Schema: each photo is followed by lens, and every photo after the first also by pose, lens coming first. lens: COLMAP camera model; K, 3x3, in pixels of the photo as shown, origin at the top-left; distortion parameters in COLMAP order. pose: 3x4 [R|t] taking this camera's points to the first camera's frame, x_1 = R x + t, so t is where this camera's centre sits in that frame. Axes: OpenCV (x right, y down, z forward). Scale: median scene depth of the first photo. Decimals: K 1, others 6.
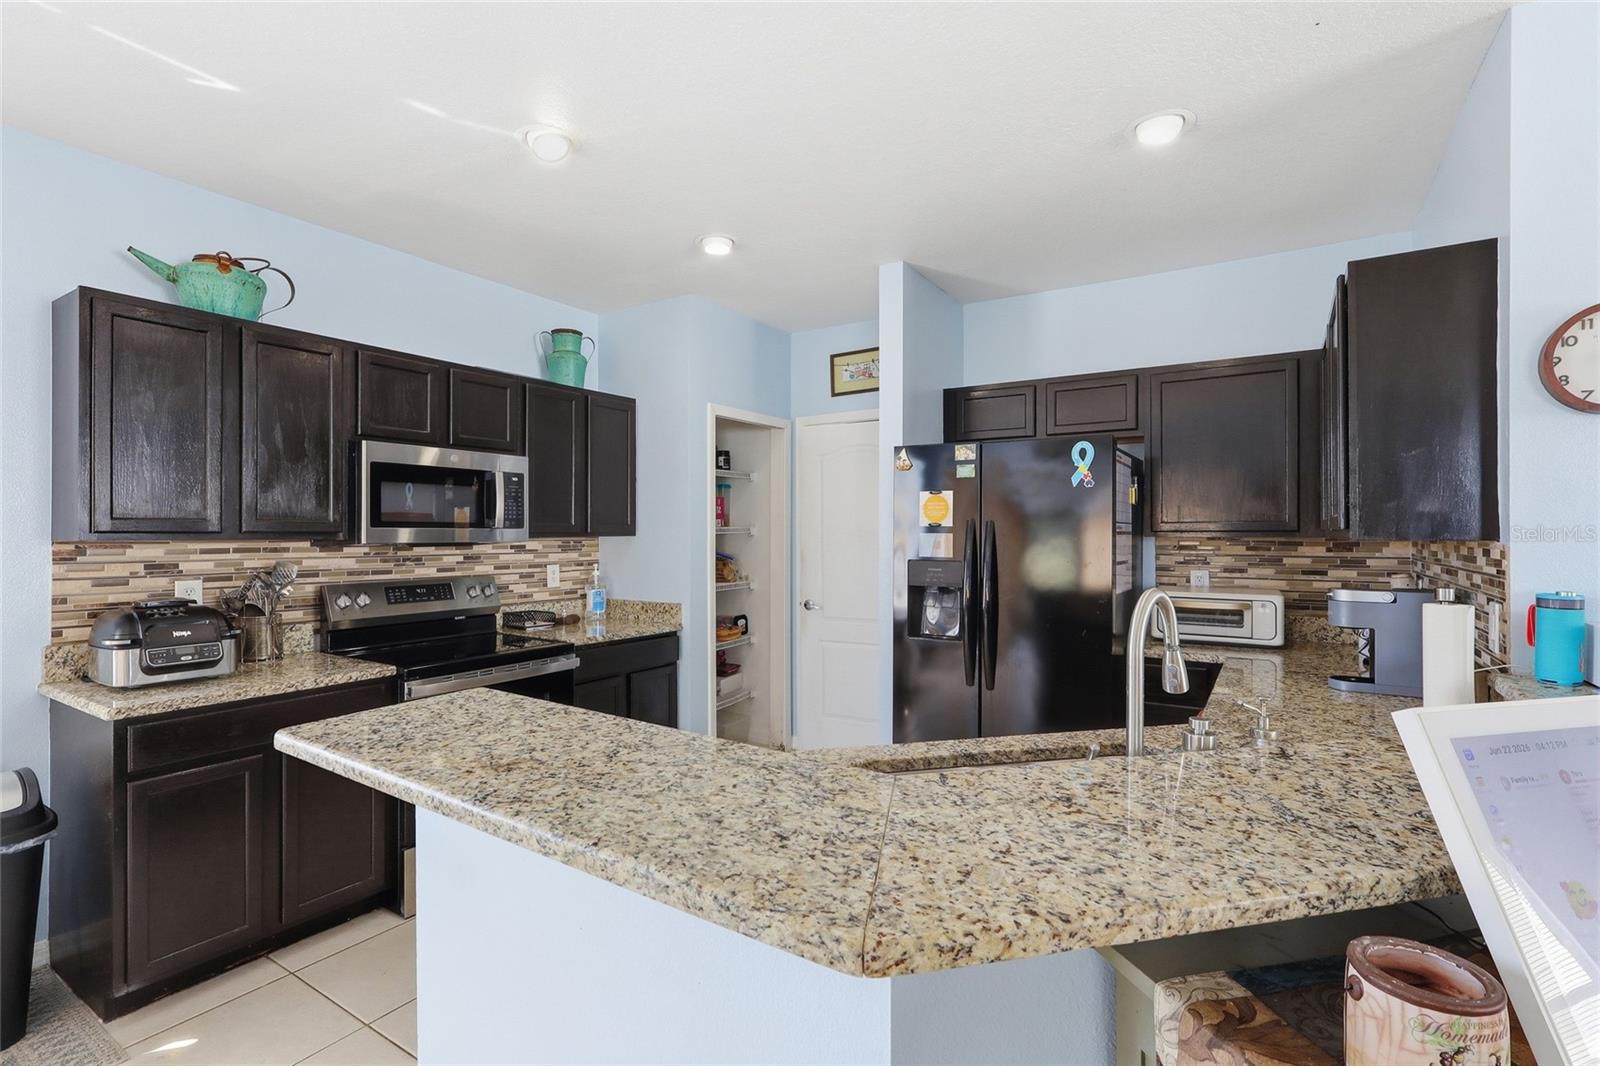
lens RADIAL K [[735.9, 0, 800.0], [0, 735.9, 533.0], [0, 0, 1]] dist [-0.001689, -0.000714]
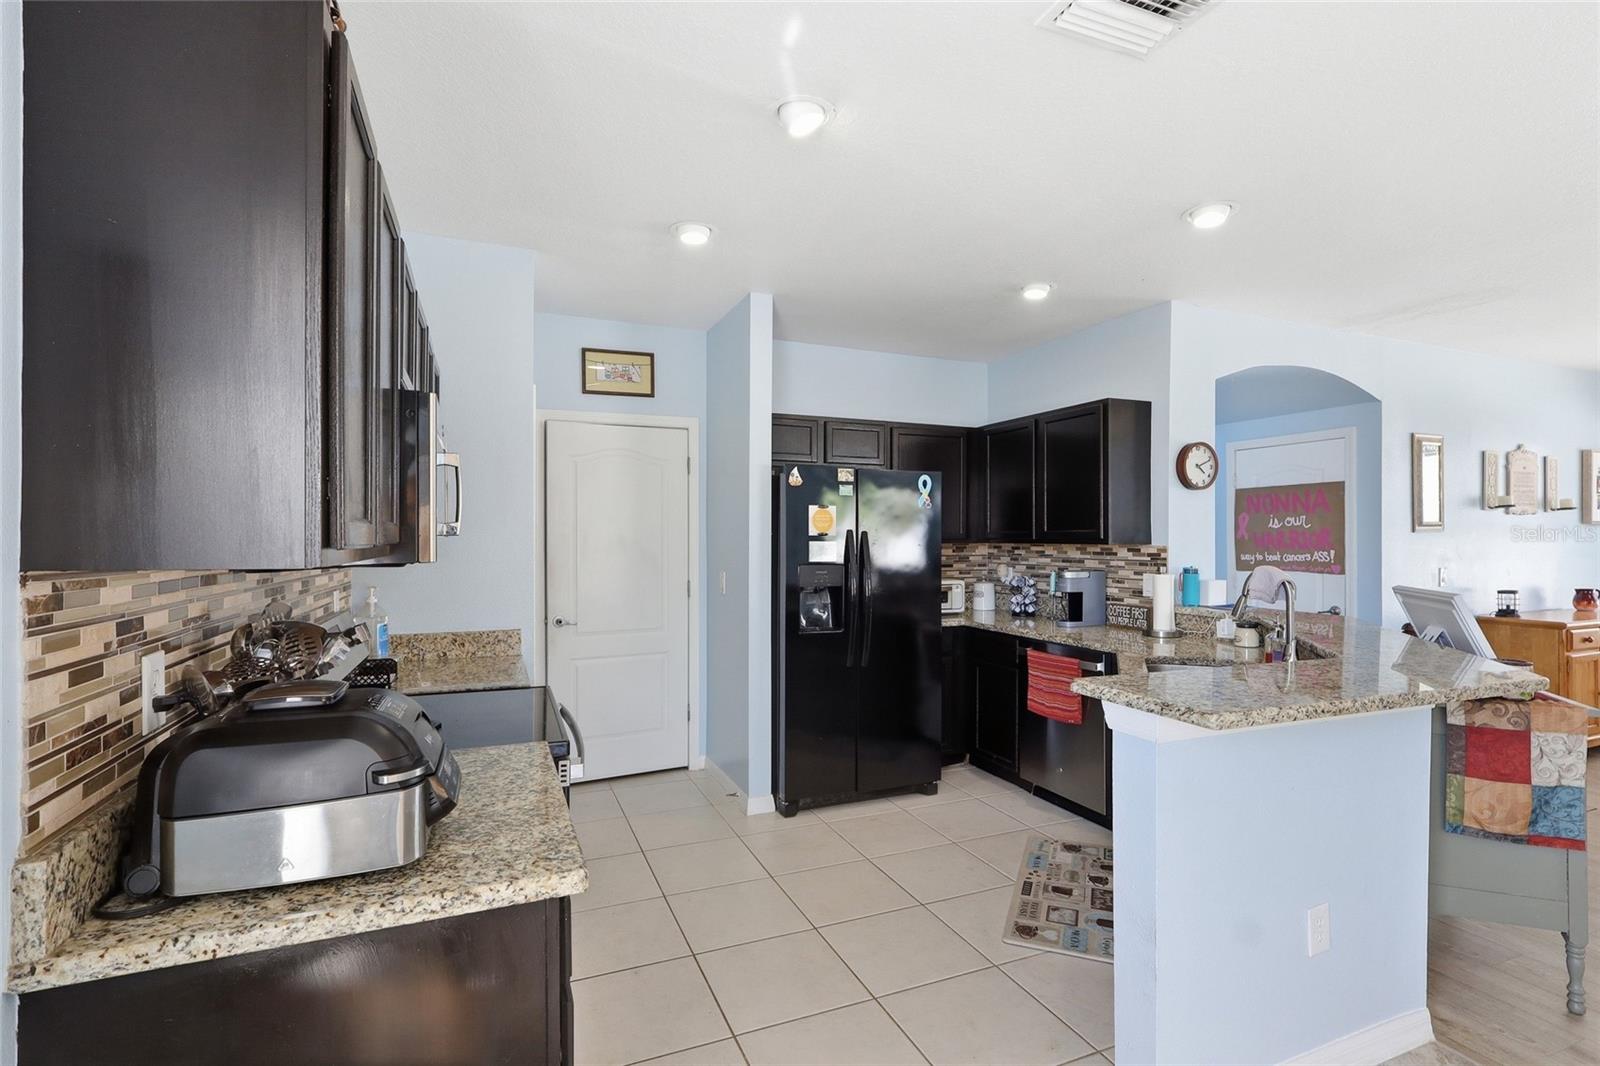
lens RADIAL K [[746.6, 0, 801.7], [0, 746.6, 540.0], [0, 0, 1]] dist [-0.004561, -0.000076]
pose [[0.569014, -0.000599, 0.822328, -0.832779], [0.001528, 0.999999, -0.000330, -0.001390], [-0.822326, 0.001444, 0.569014, 0.357447]]
